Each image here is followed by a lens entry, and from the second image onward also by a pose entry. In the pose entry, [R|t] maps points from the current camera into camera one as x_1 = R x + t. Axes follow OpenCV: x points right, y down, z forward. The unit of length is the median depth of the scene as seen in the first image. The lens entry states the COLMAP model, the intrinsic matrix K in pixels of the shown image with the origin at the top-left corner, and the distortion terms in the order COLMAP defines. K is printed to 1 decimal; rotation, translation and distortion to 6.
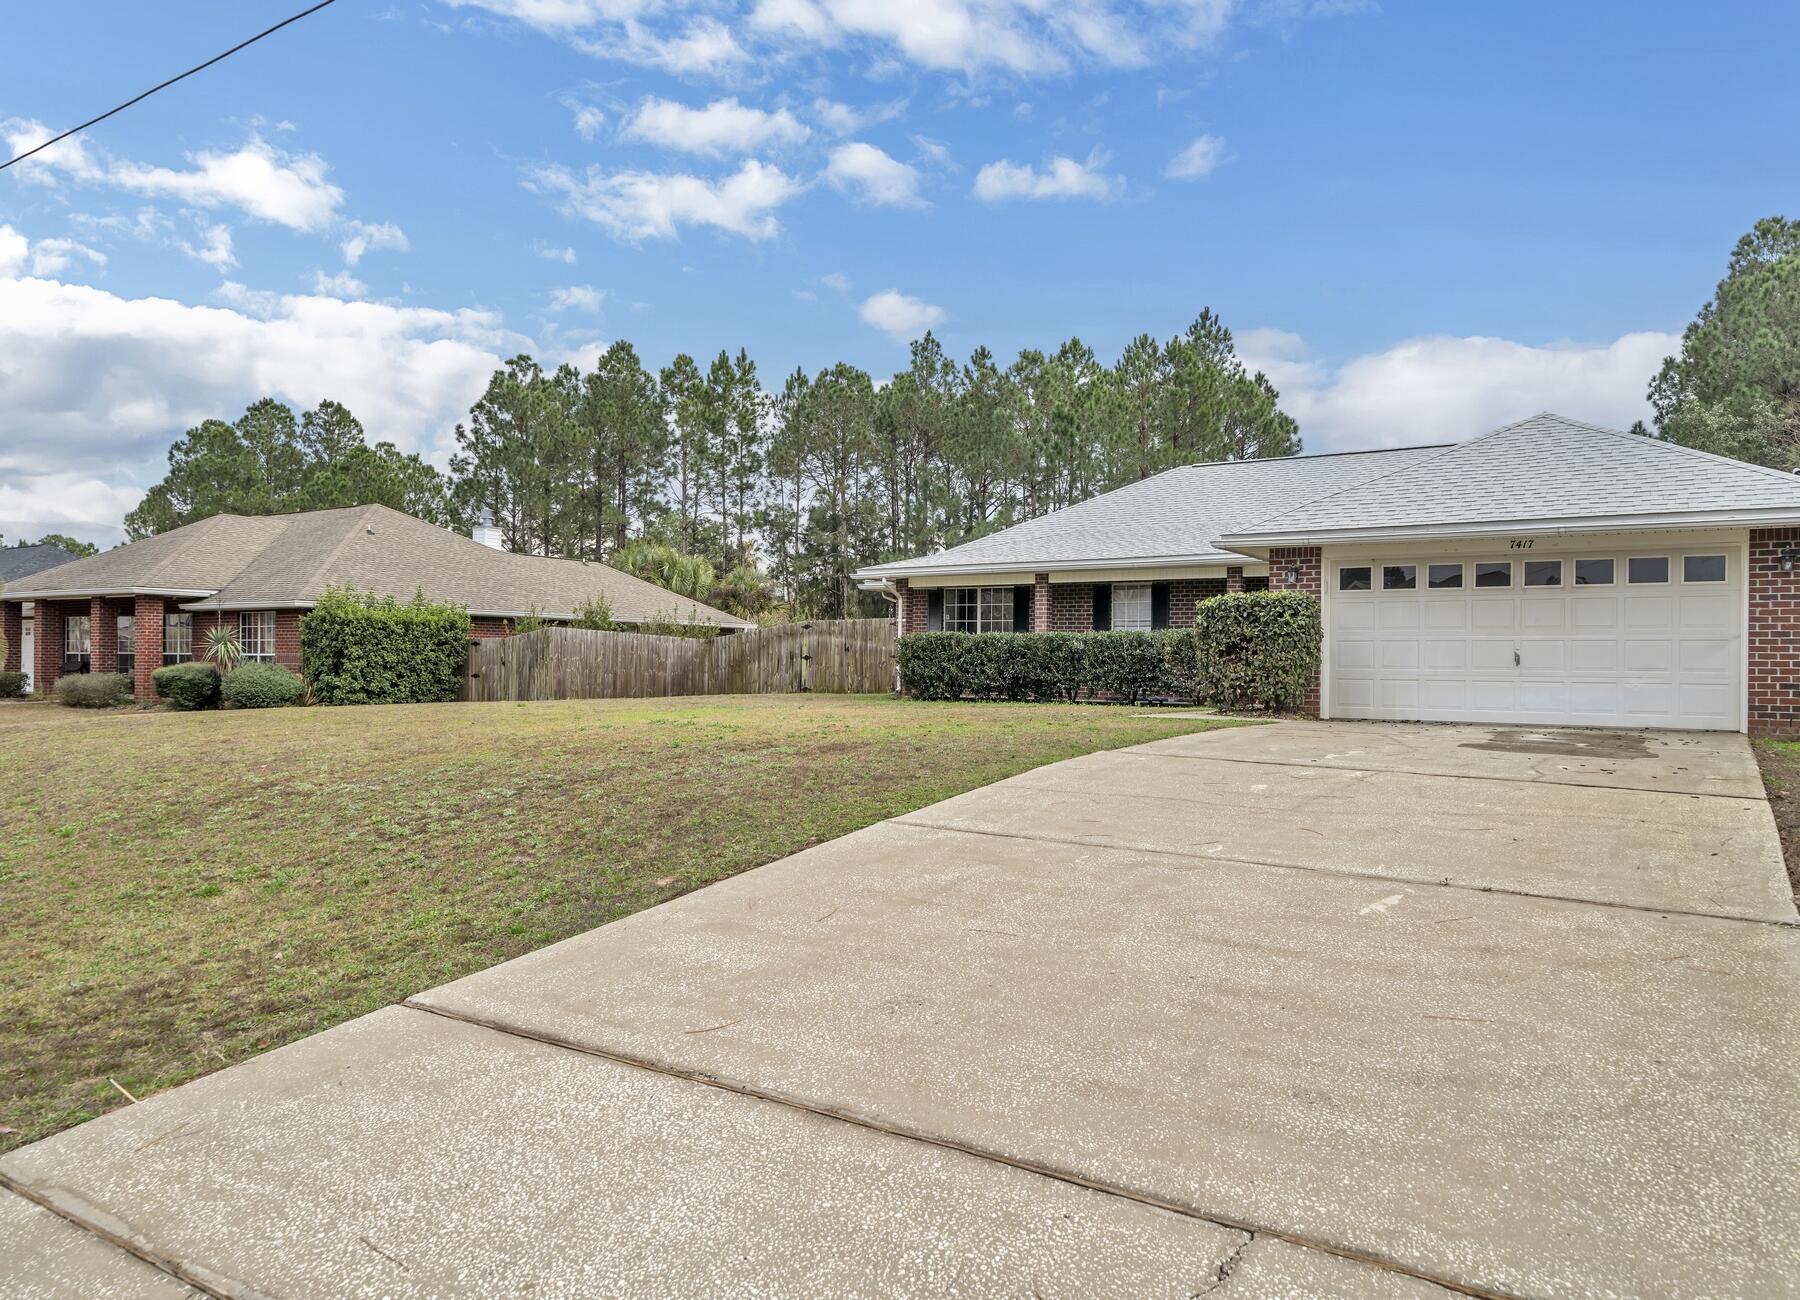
lens RADIAL K [[1258.7, 0, 901.5], [0, 1258.7, 644.0], [0, 0, 1]] dist [0.003554, 0.006801]
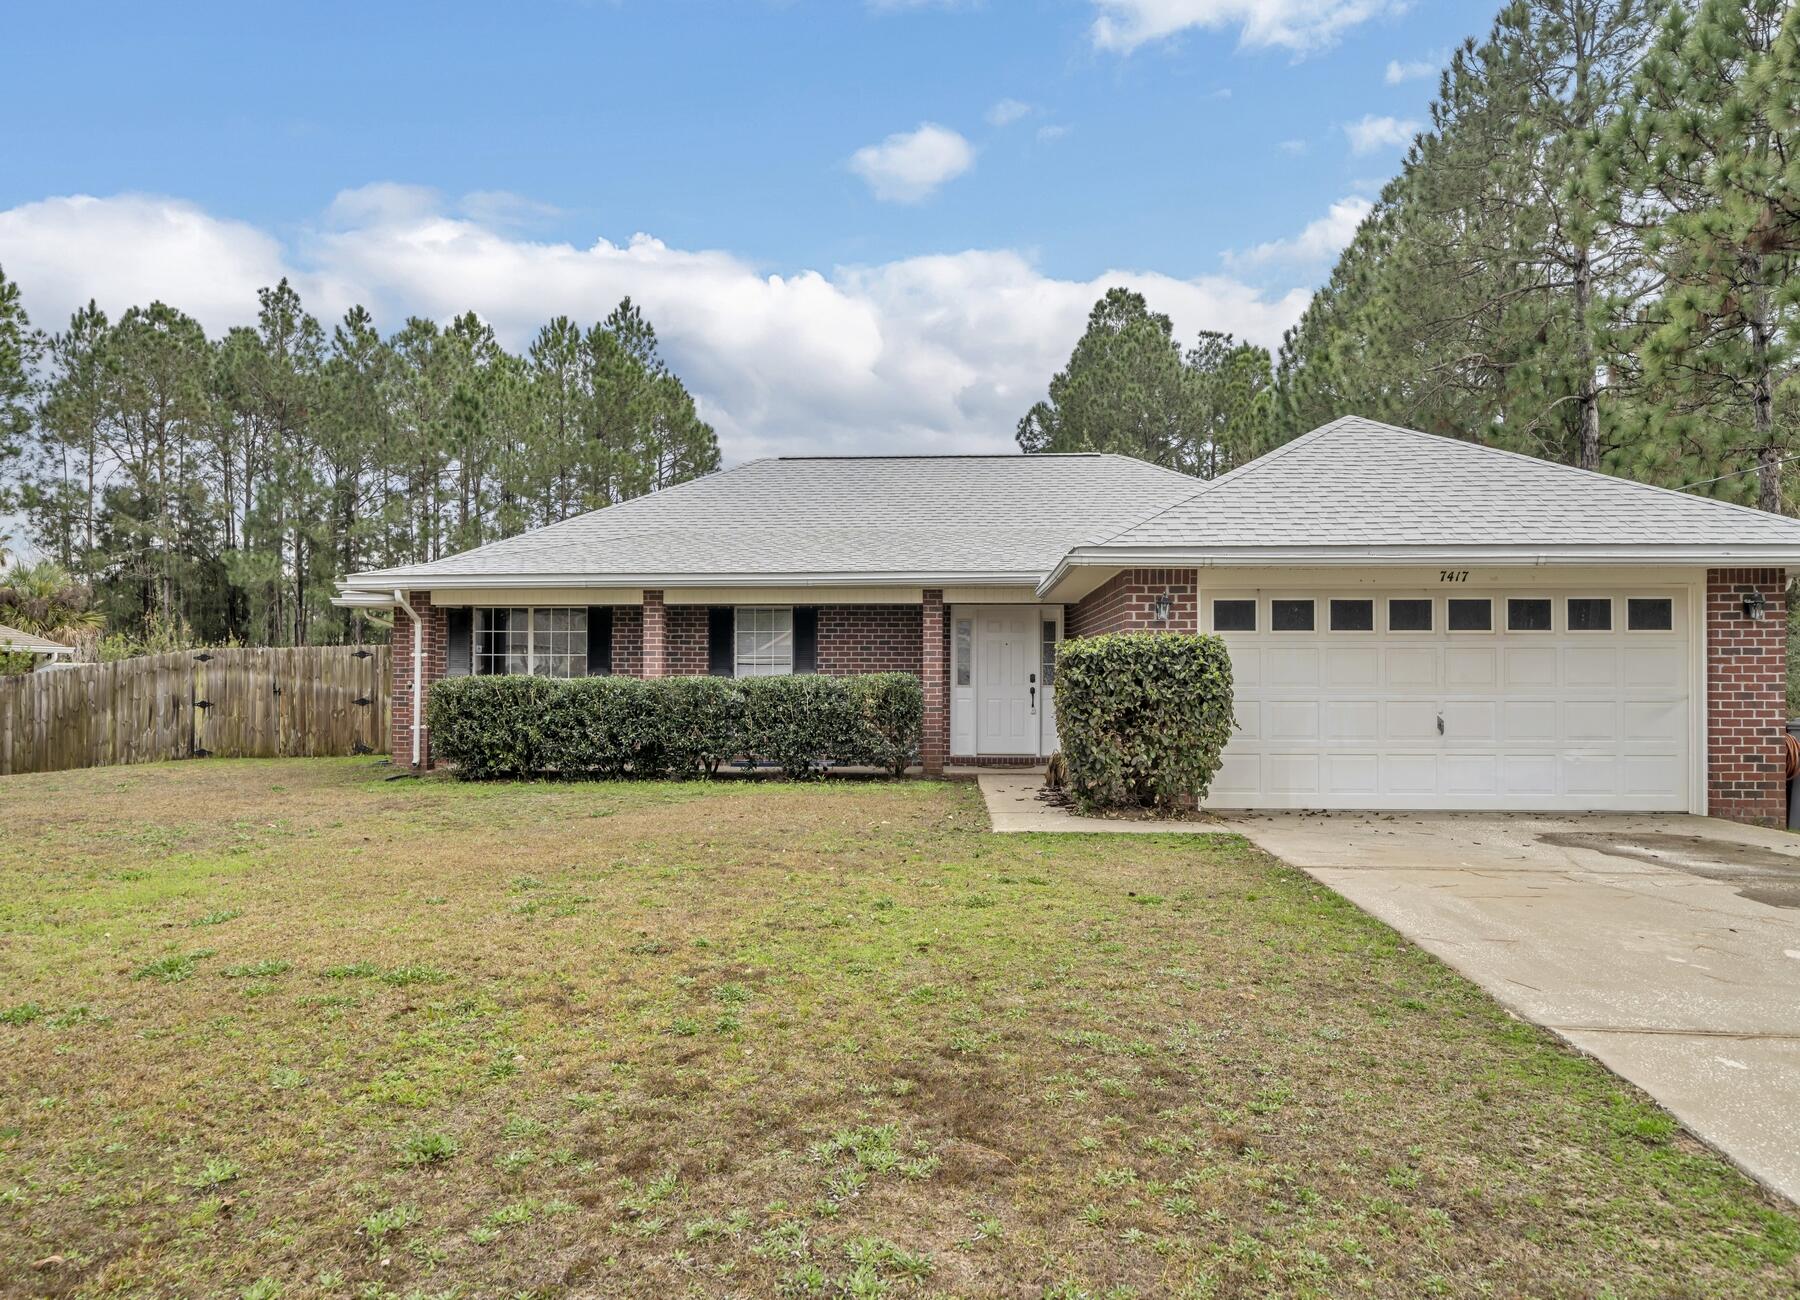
lens RADIAL K [[1258.7, 0, 901.5], [0, 1258.7, 644.0], [0, 0, 1]] dist [0.003554, 0.006801]
pose [[0.867439, 0.004550, 0.497523, -0.036270], [-0.000083, 0.999959, -0.009000, -0.006250], [-0.497544, 0.007766, 0.867404, 0.100500]]
